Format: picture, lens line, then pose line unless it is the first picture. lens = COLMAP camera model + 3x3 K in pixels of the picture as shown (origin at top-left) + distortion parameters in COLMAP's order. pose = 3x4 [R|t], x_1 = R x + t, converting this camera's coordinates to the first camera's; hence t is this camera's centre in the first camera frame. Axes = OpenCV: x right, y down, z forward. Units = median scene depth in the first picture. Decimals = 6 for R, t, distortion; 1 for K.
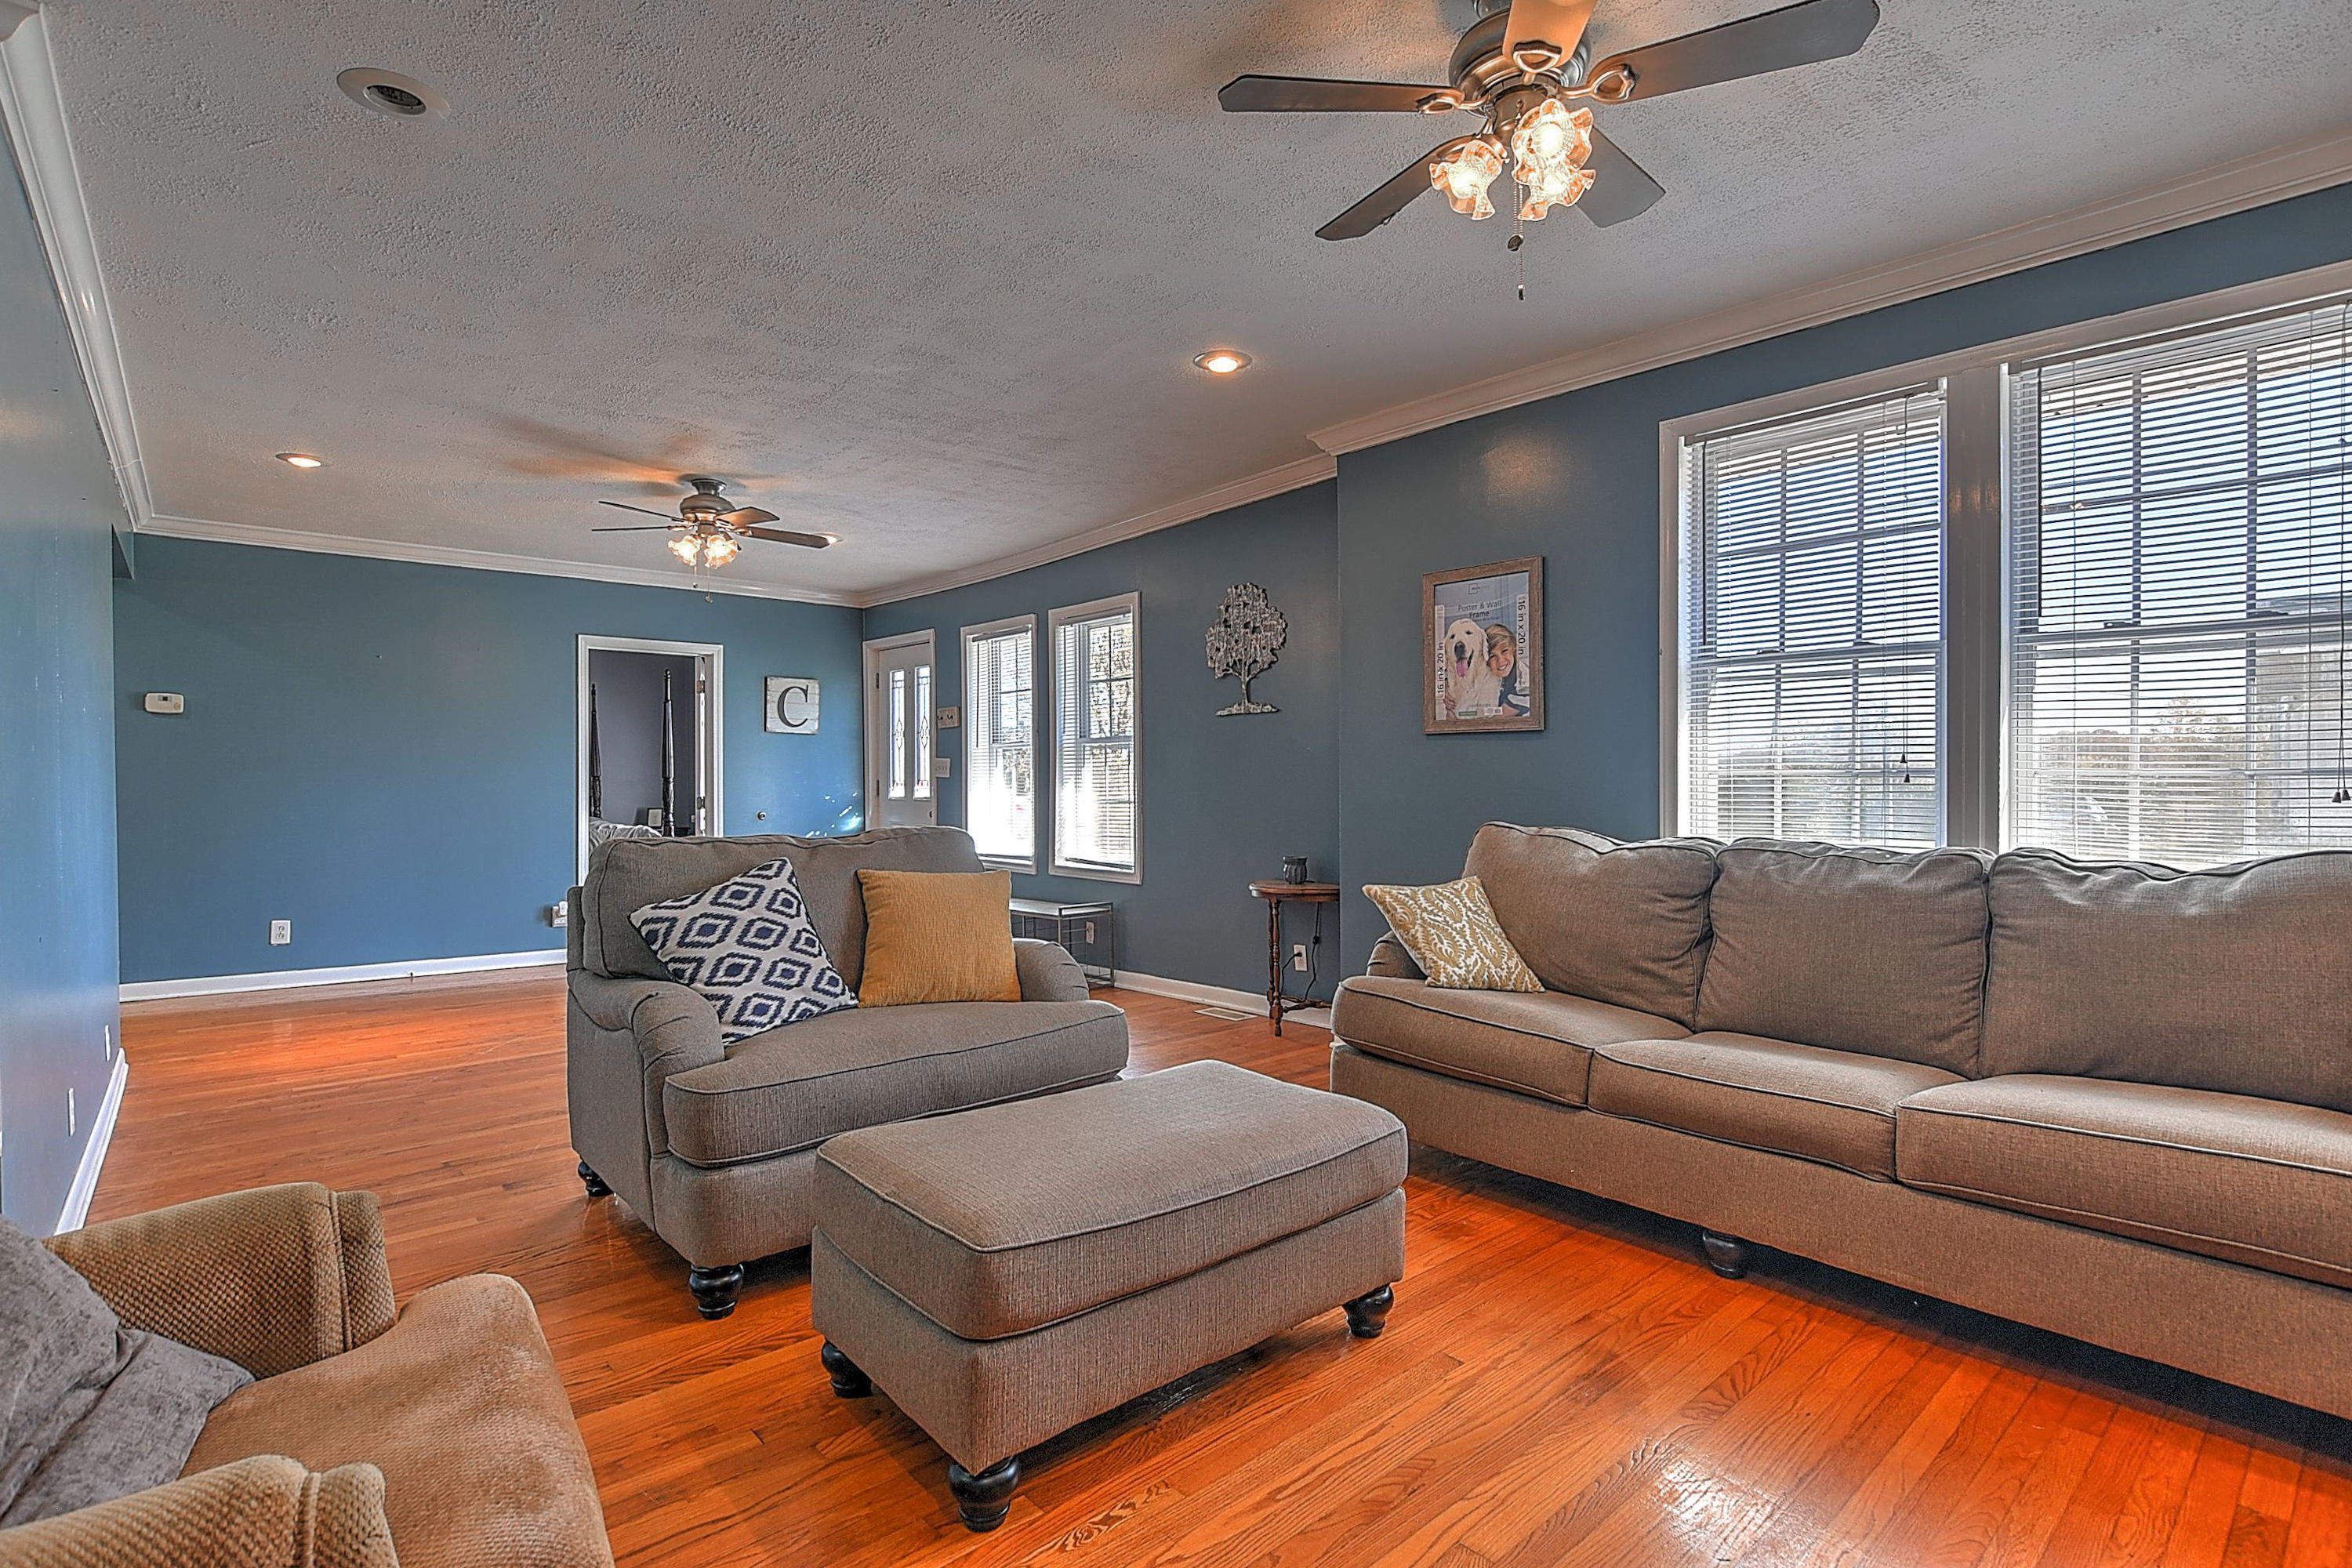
lens RADIAL K [[1146.2, 0, 1164.9], [0, 1146.2, 791.8], [0, 0, 1]] dist [-0.016401, 0.000284]
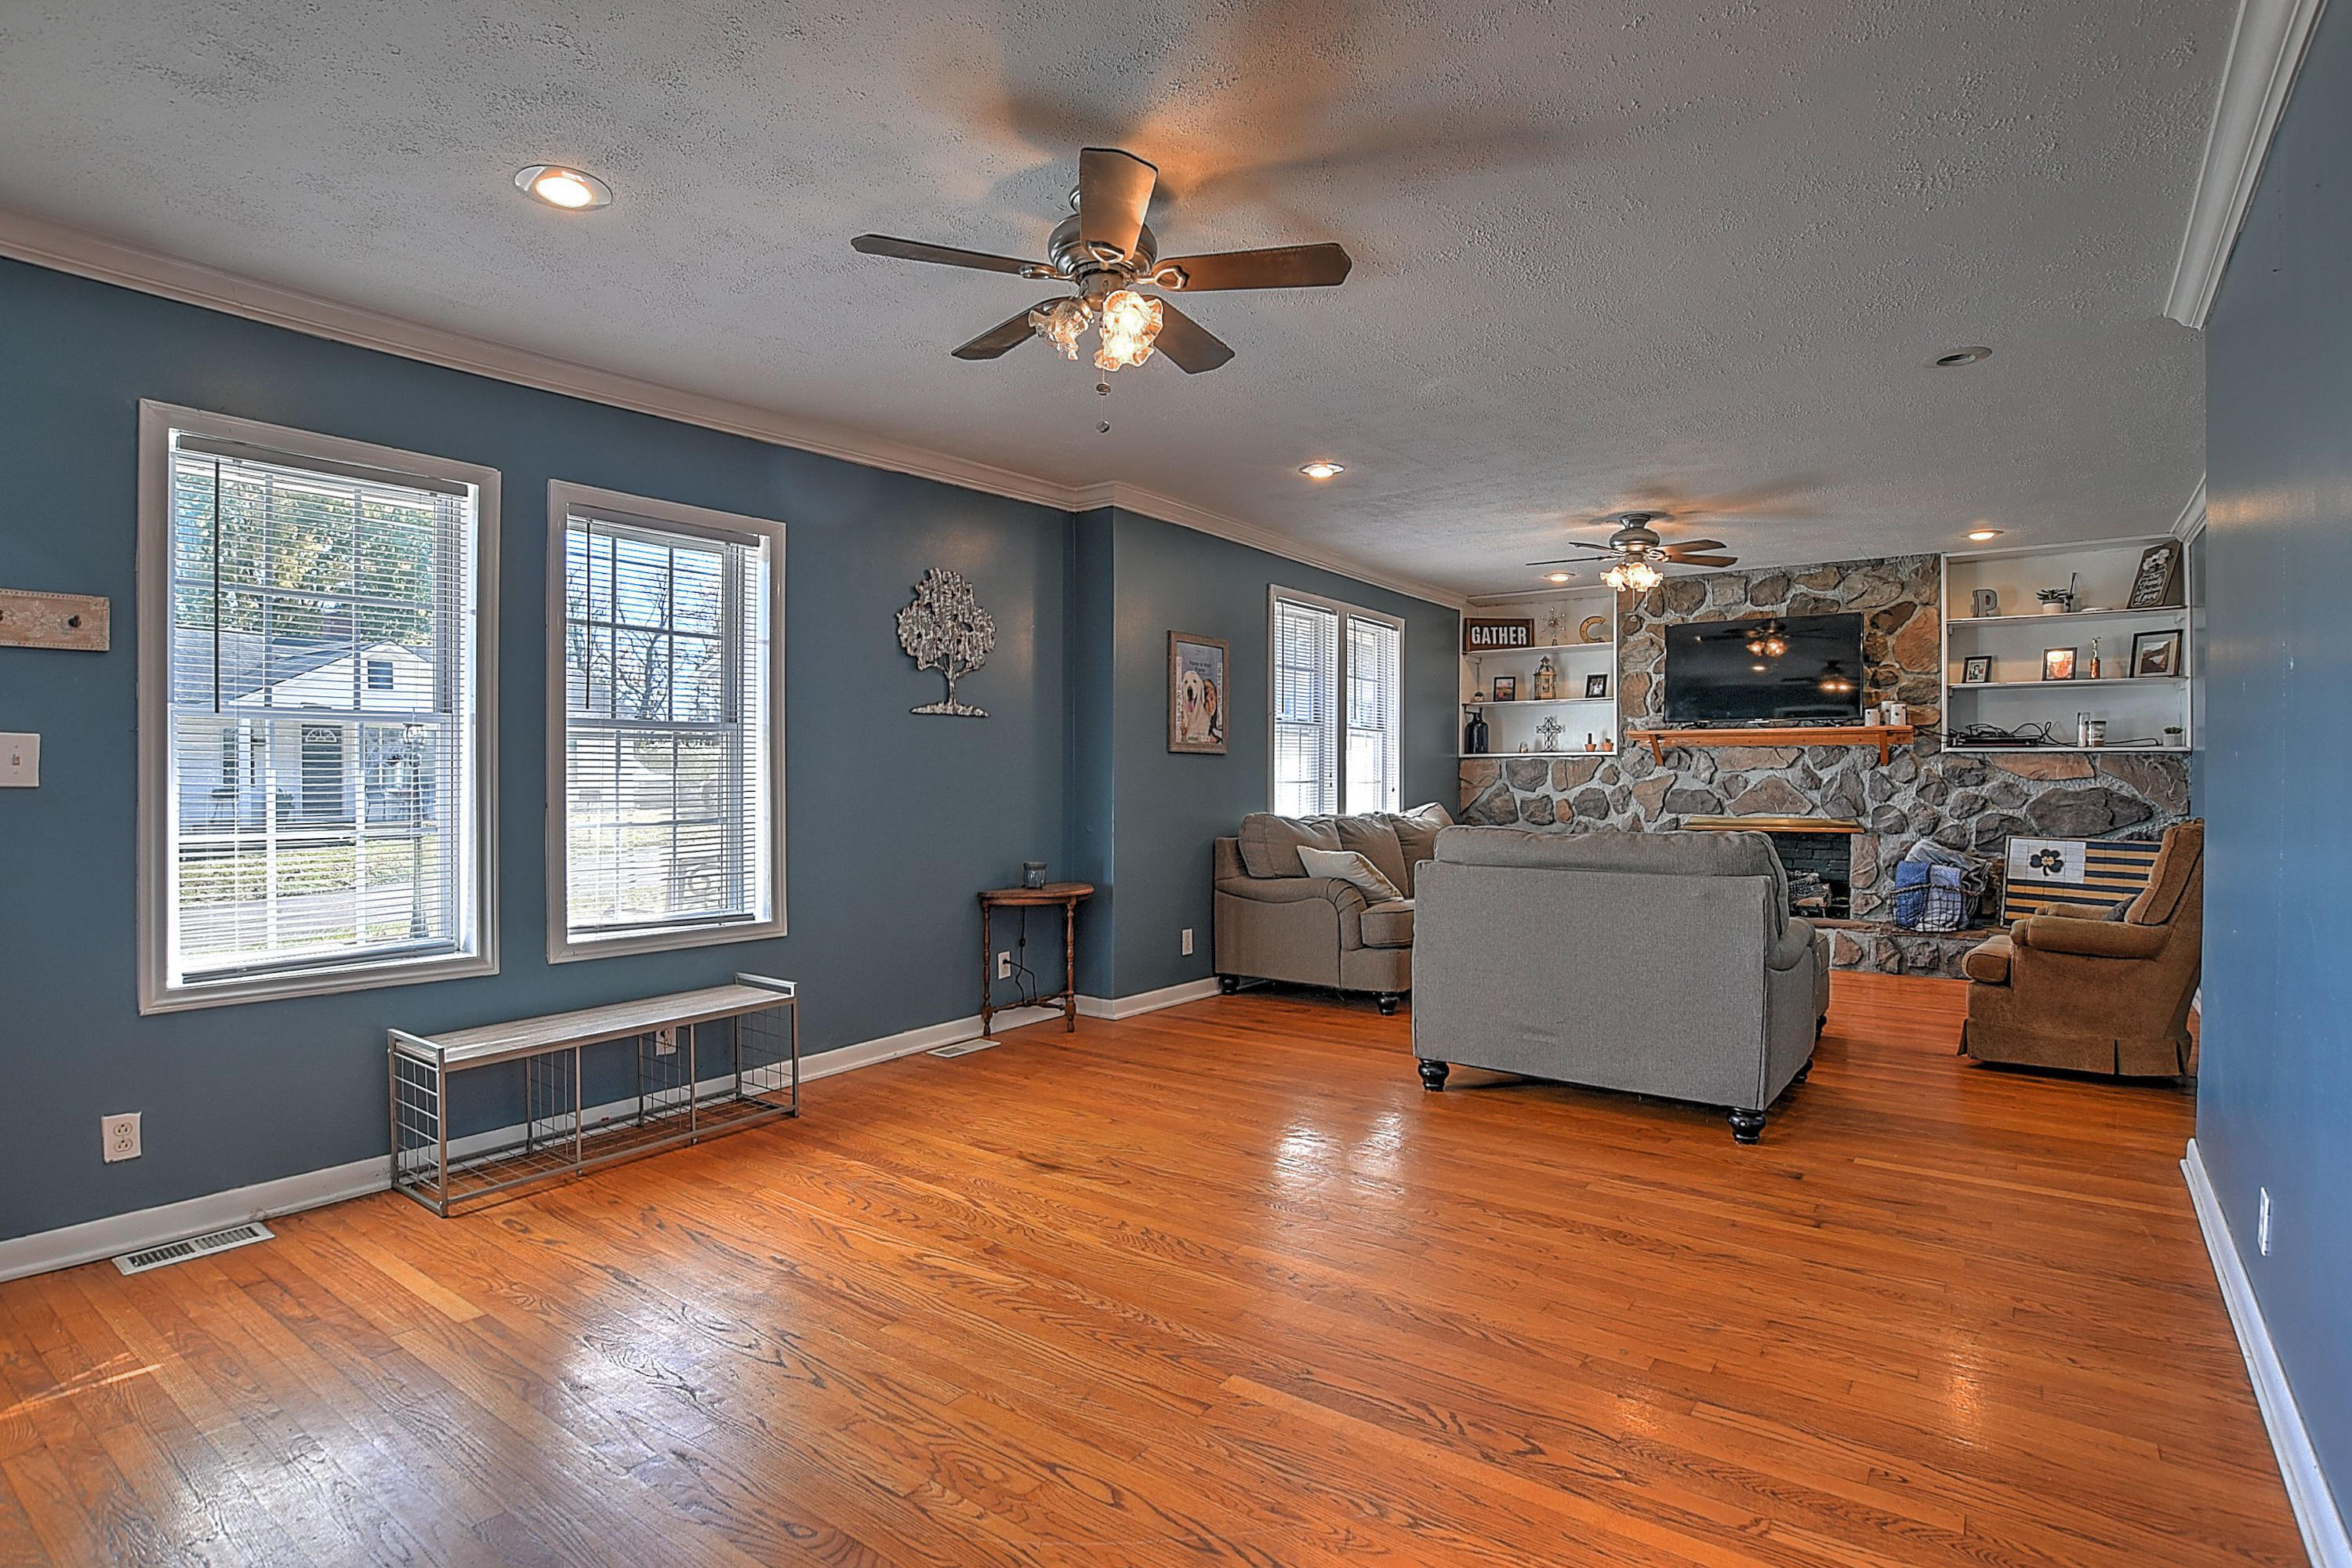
lens RADIAL K [[1146.2, 0, 1165.6], [0, 1146.2, 775.9], [0, 0, 1]] dist [-0.016401, 0.000284]
pose [[-0.195359, 0.004840, 0.980720, -1.095637], [0.011143, 0.999934, -0.002715, -0.019592], [-0.980668, 0.010398, -0.195400, 1.301088]]
